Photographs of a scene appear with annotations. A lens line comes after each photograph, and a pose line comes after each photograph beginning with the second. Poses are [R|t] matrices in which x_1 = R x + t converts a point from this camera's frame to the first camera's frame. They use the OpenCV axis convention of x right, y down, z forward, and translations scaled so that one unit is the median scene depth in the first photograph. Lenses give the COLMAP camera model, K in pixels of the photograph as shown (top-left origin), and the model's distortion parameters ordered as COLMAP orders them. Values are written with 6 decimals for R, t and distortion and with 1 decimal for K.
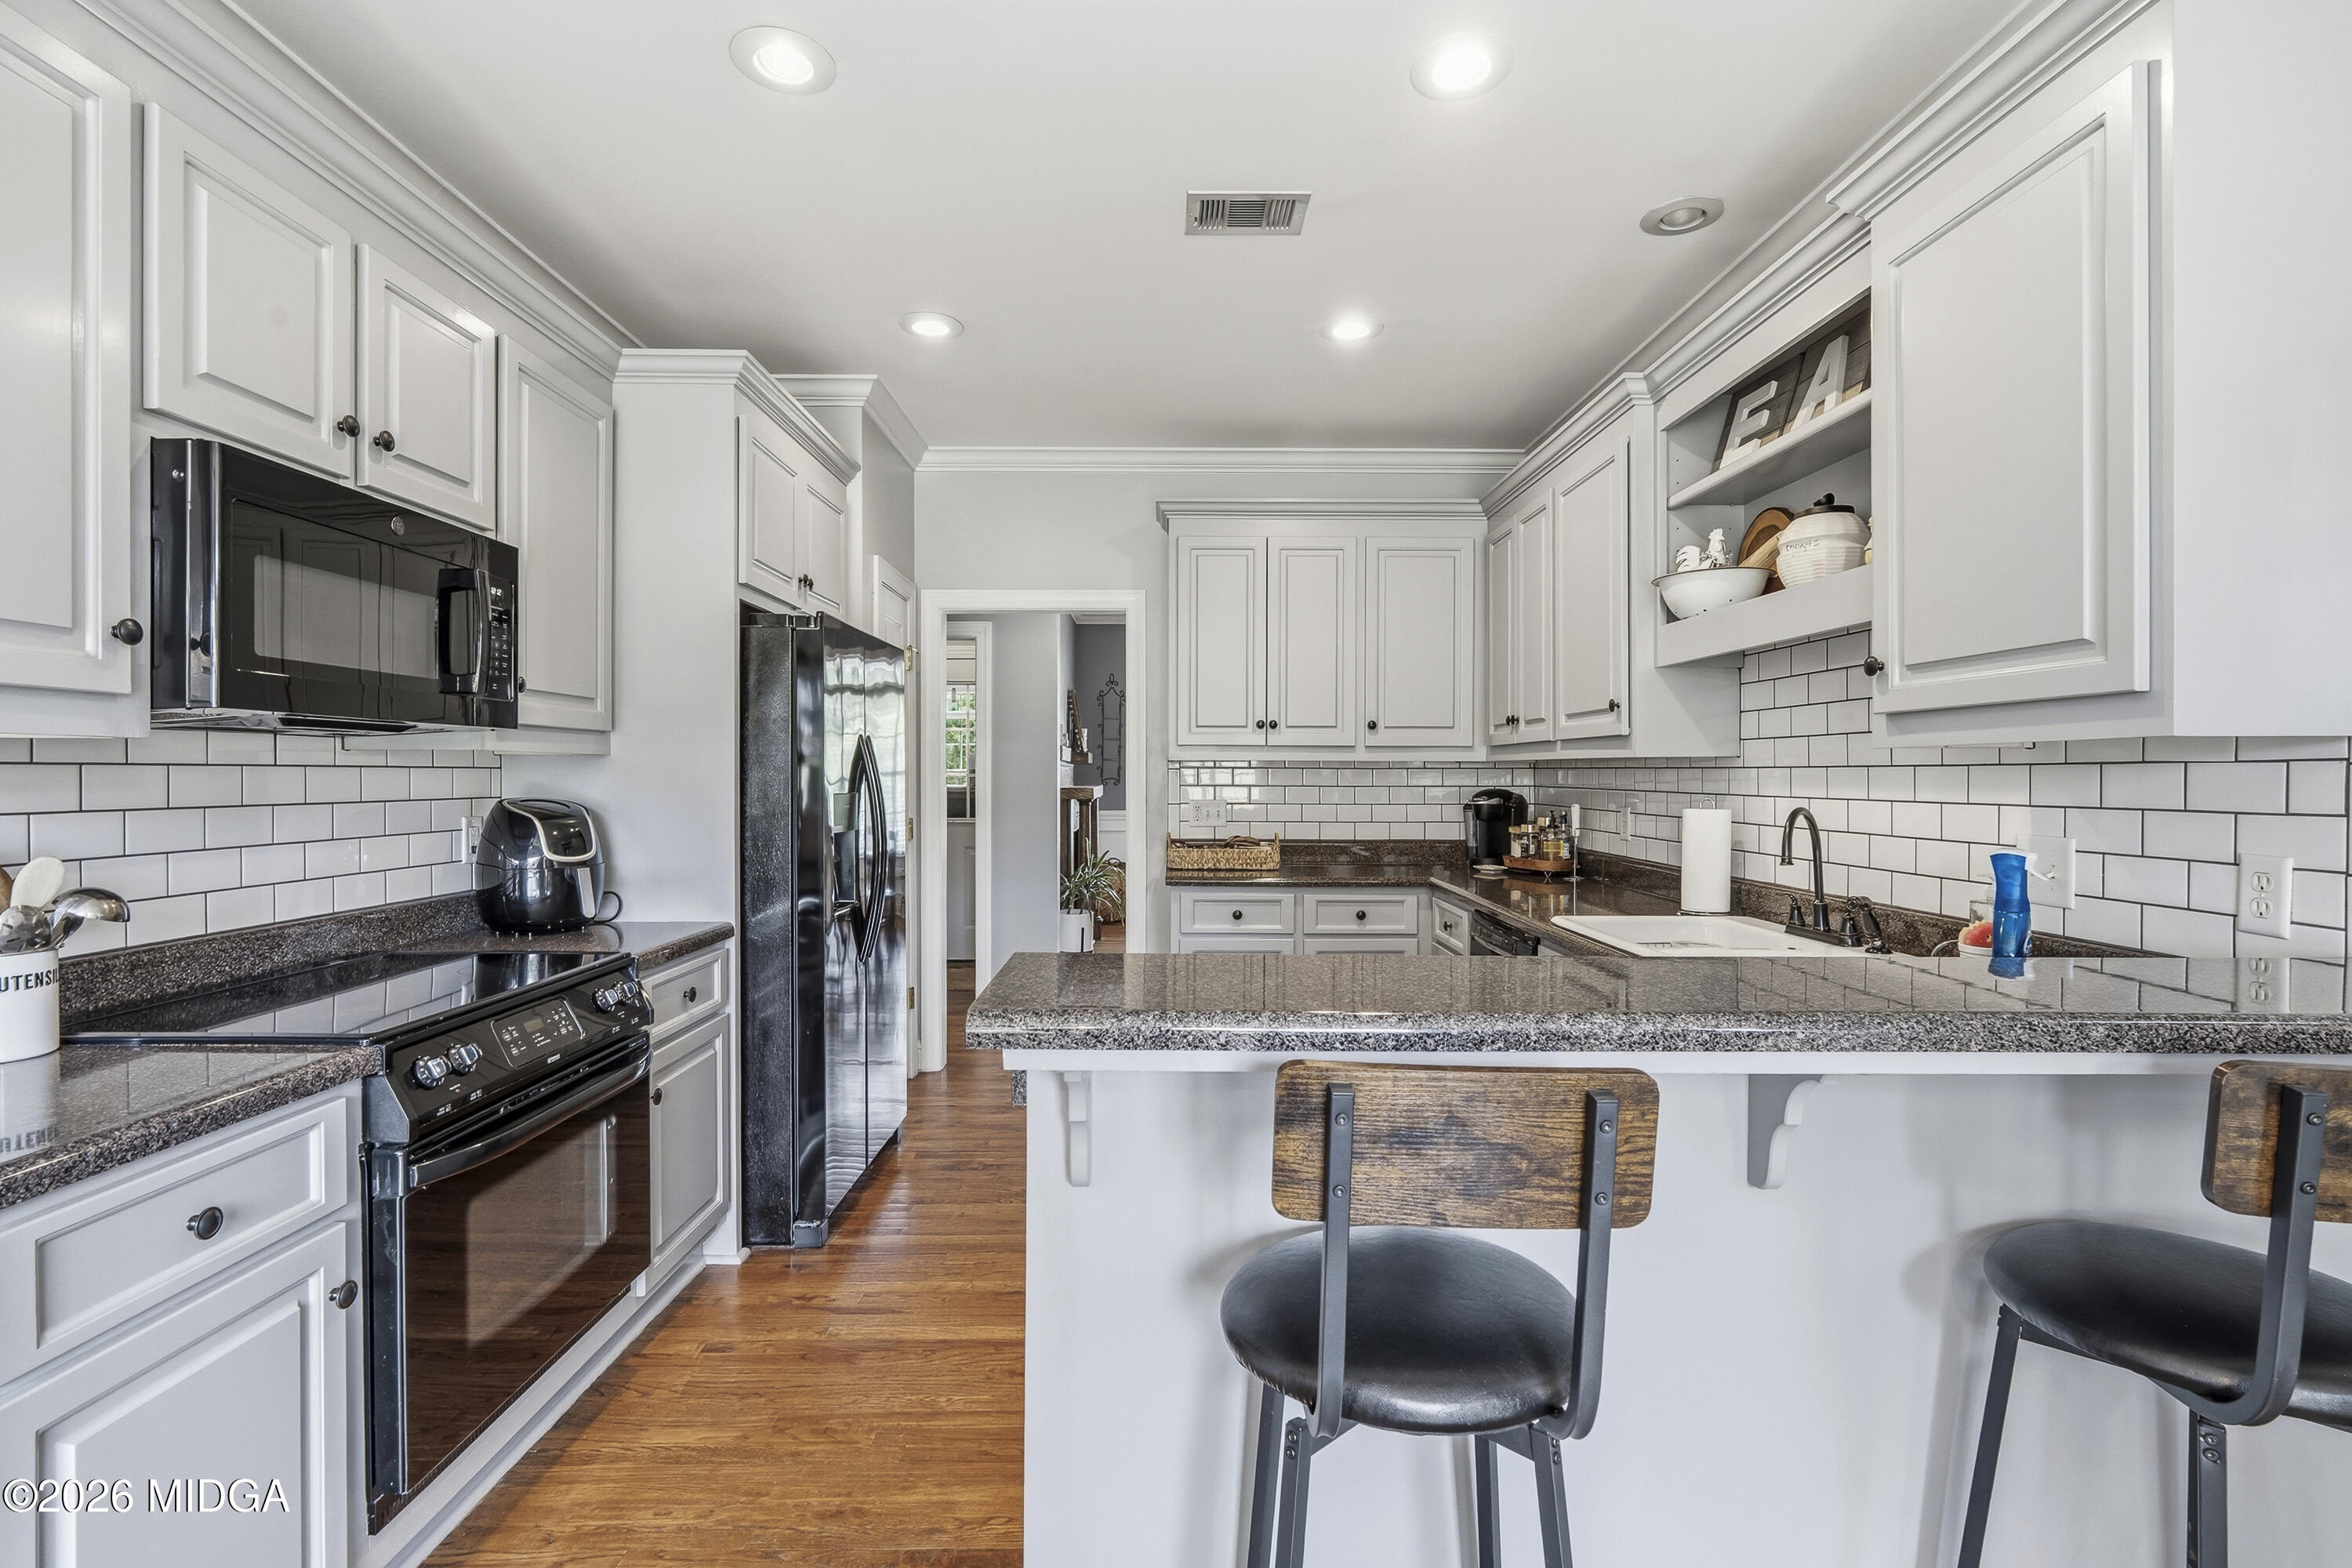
lens RADIAL K [[1072.8, 0, 1171.4], [0, 1072.8, 782.1], [0, 0, 1]] dist [-0.009282, 0.000584]
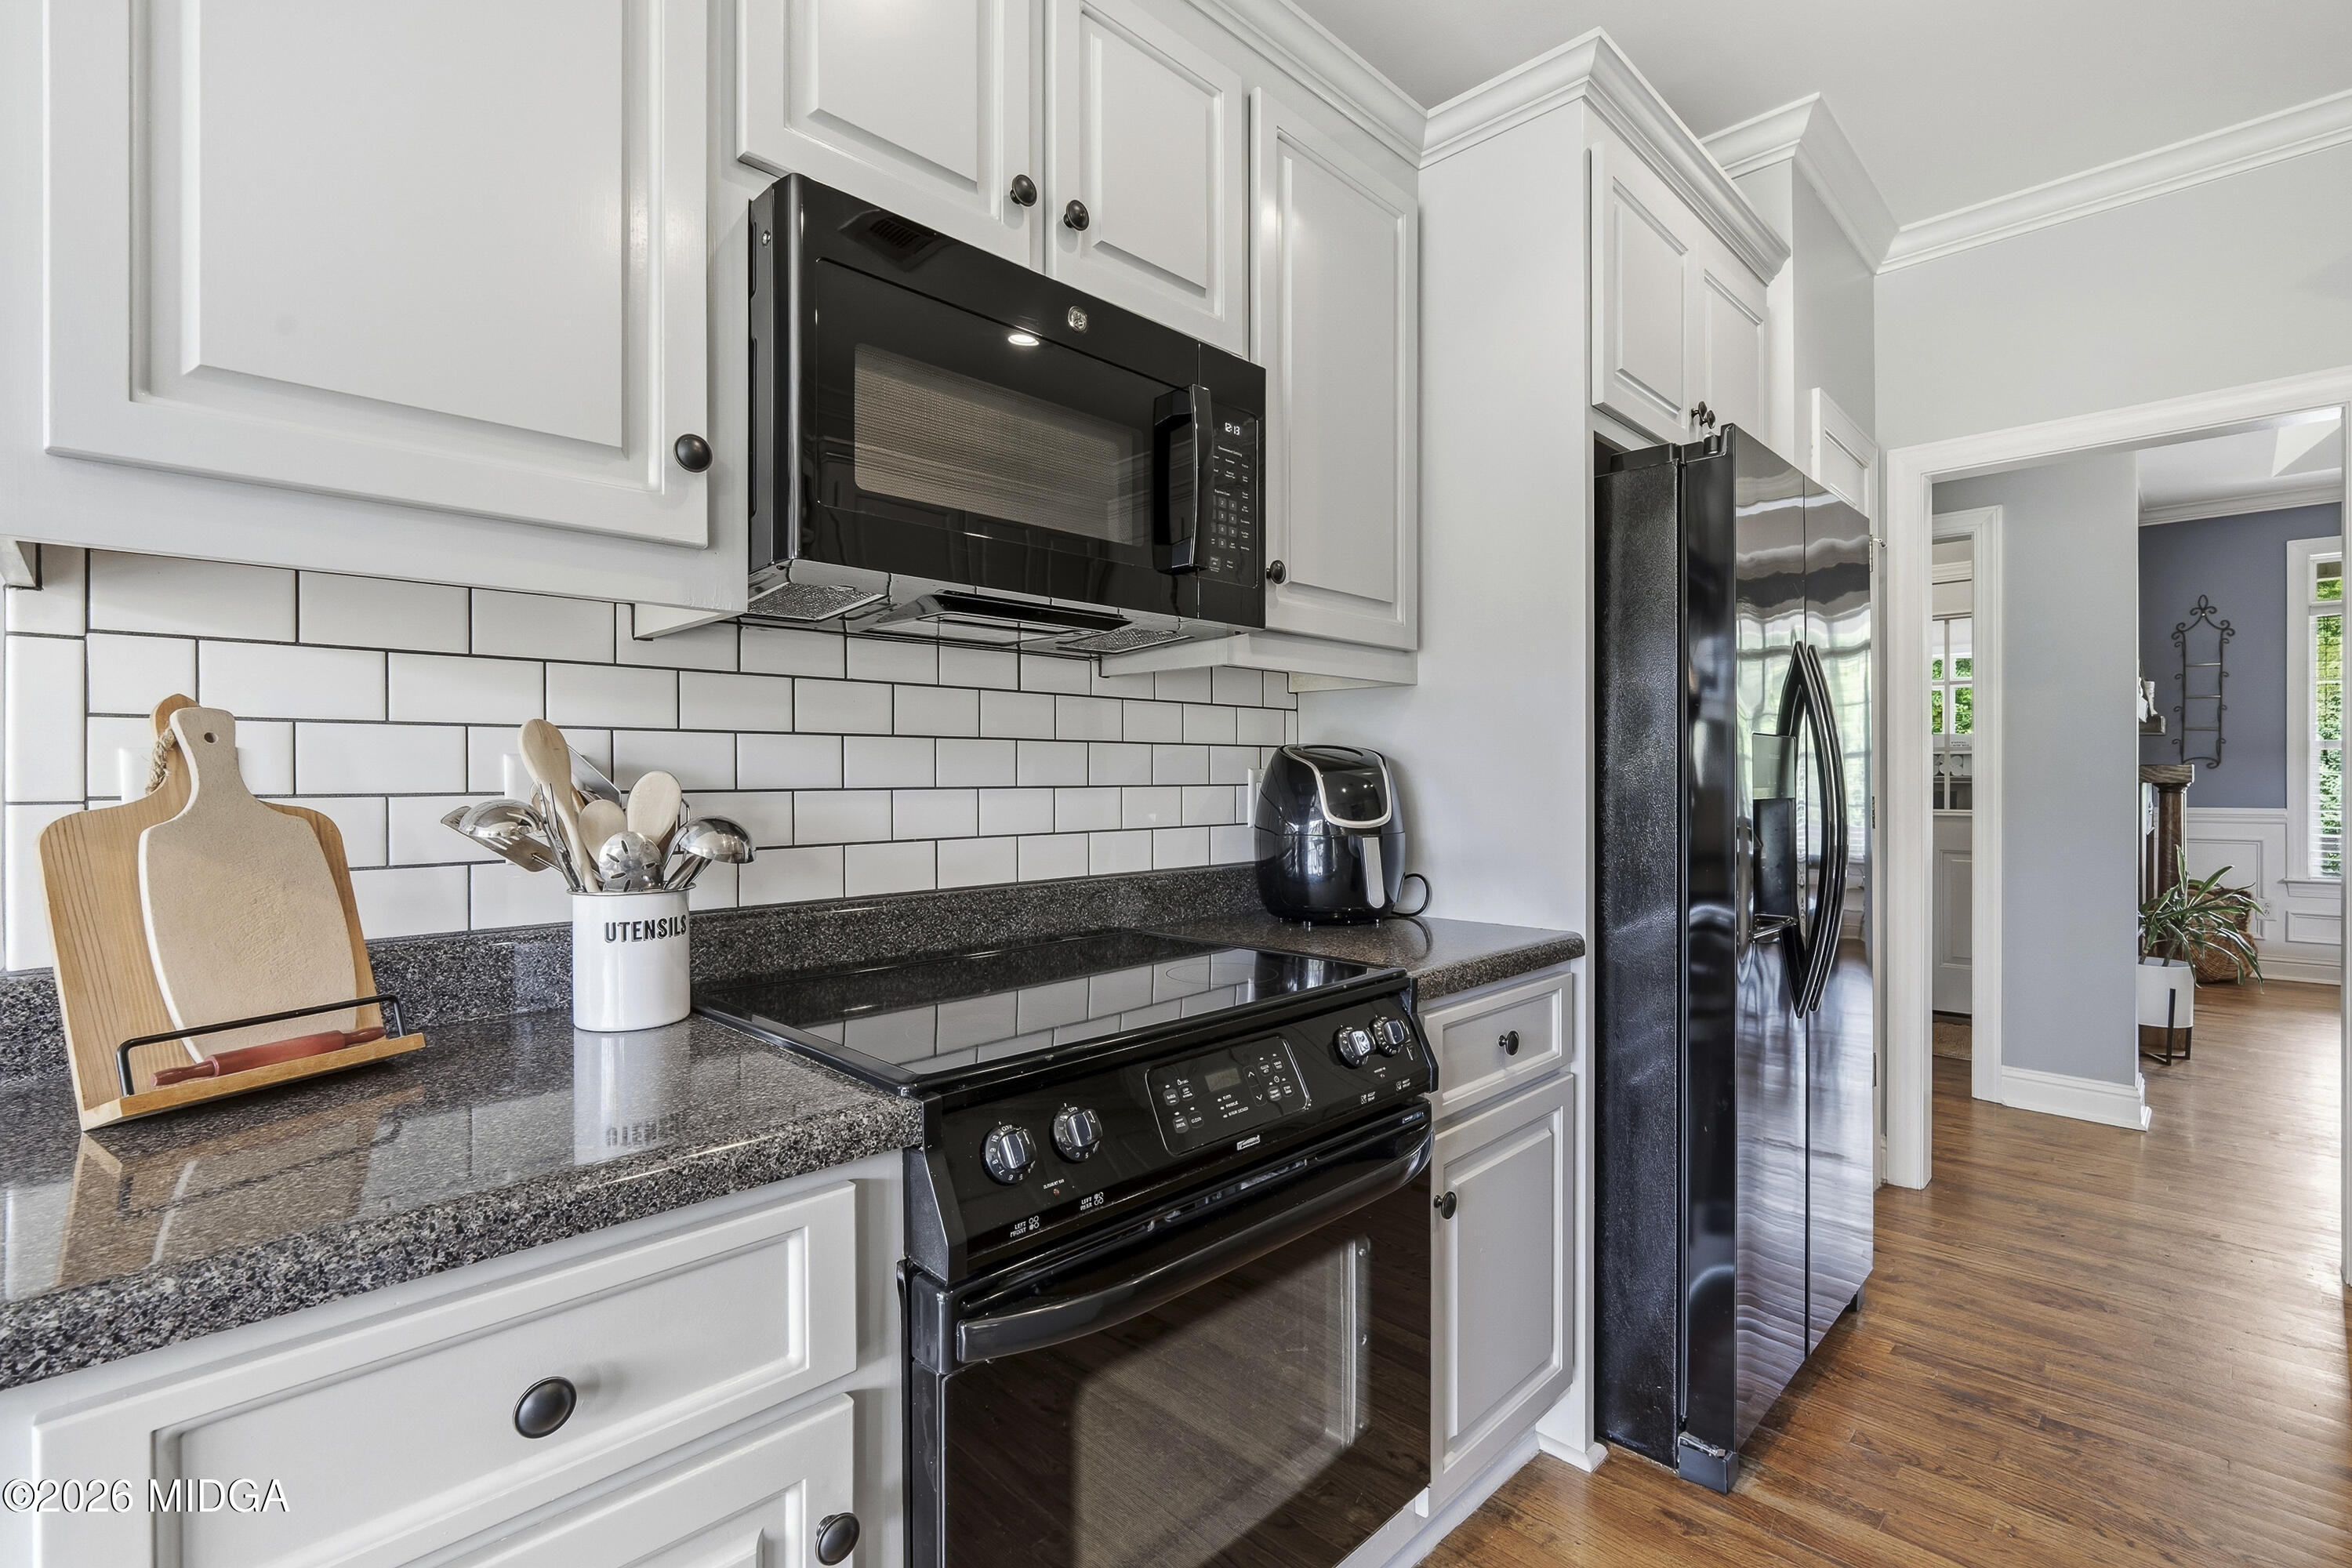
lens RADIAL K [[1072.8, 0, 1171.4], [0, 1072.8, 782.1], [0, 0, 1]] dist [-0.009282, 0.000584]
pose [[0.703819, 0.000253, -0.710379, -0.136478], [-0.000772, 1.000000, -0.000409, 0.043693], [0.710379, 0.000836, 0.703819, 0.401079]]
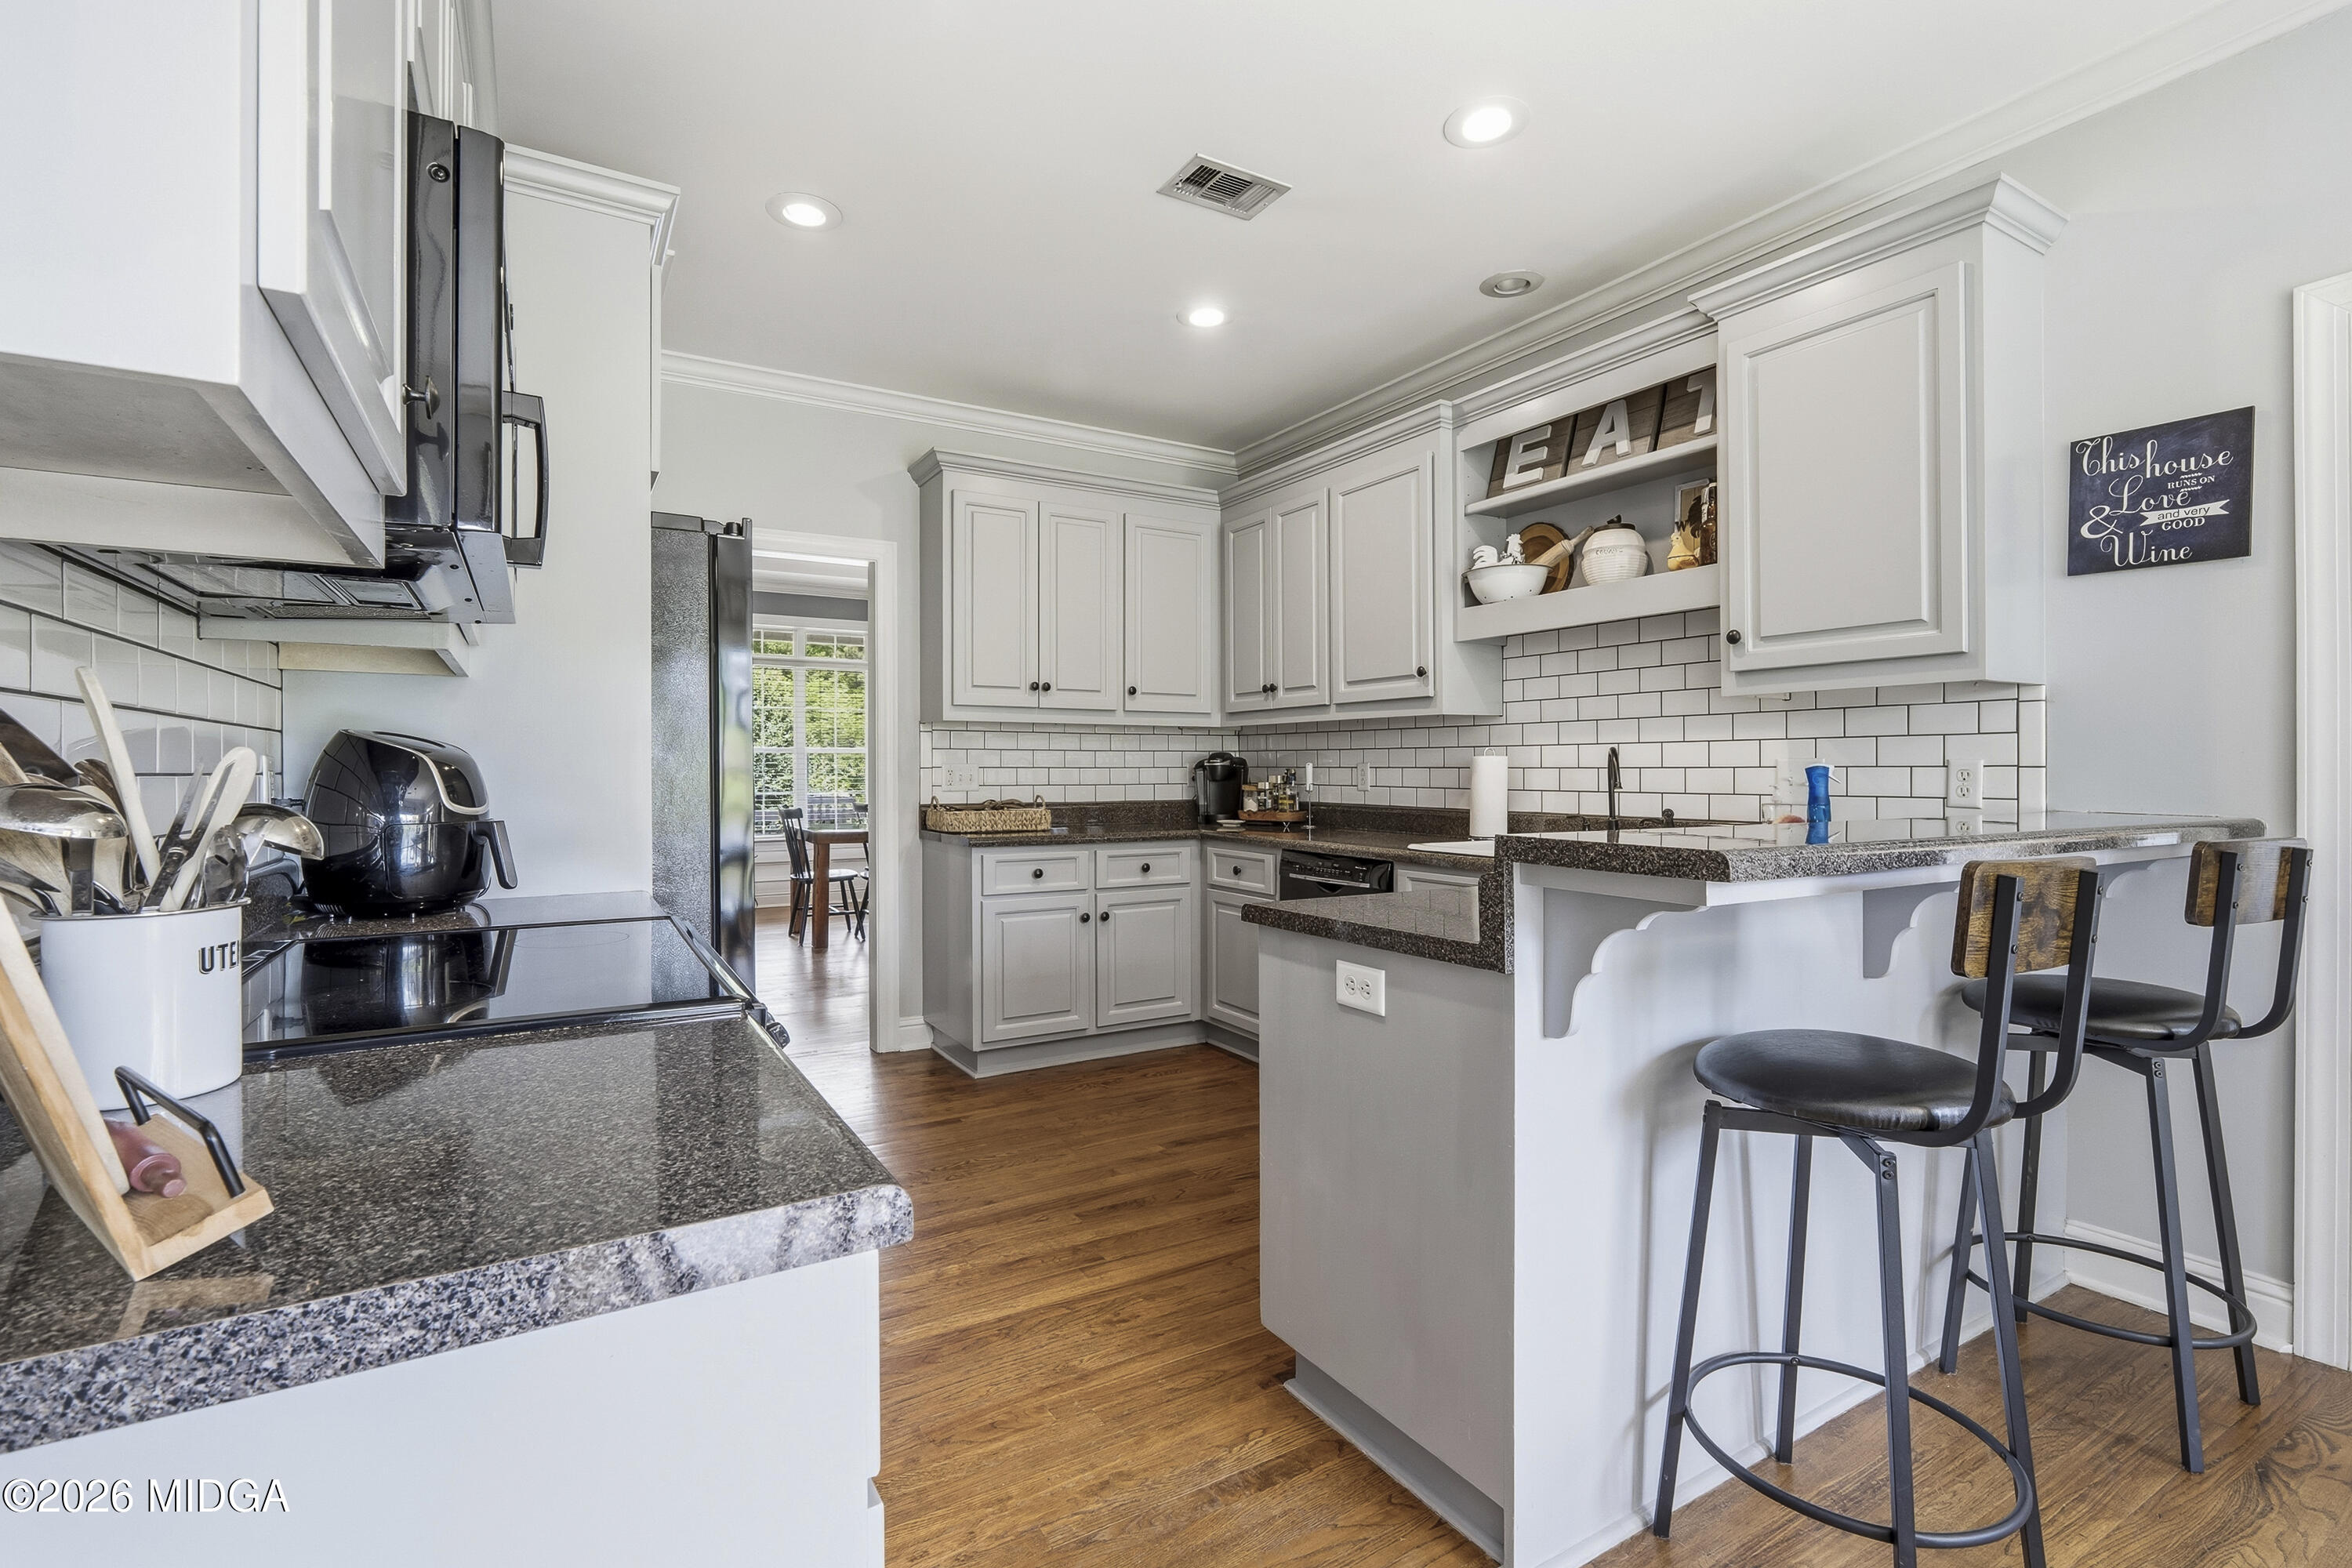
lens RADIAL K [[1058.4, 0, 1168.6], [0, 1058.4, 772.7], [0, 0, 1]] dist [-0.012440, 0.001266]
pose [[0.863276, -0.004356, 0.504714, -0.502731], [0.006656, 0.999974, -0.002753, 0.050183], [-0.504689, 0.005736, 0.863282, 0.127579]]
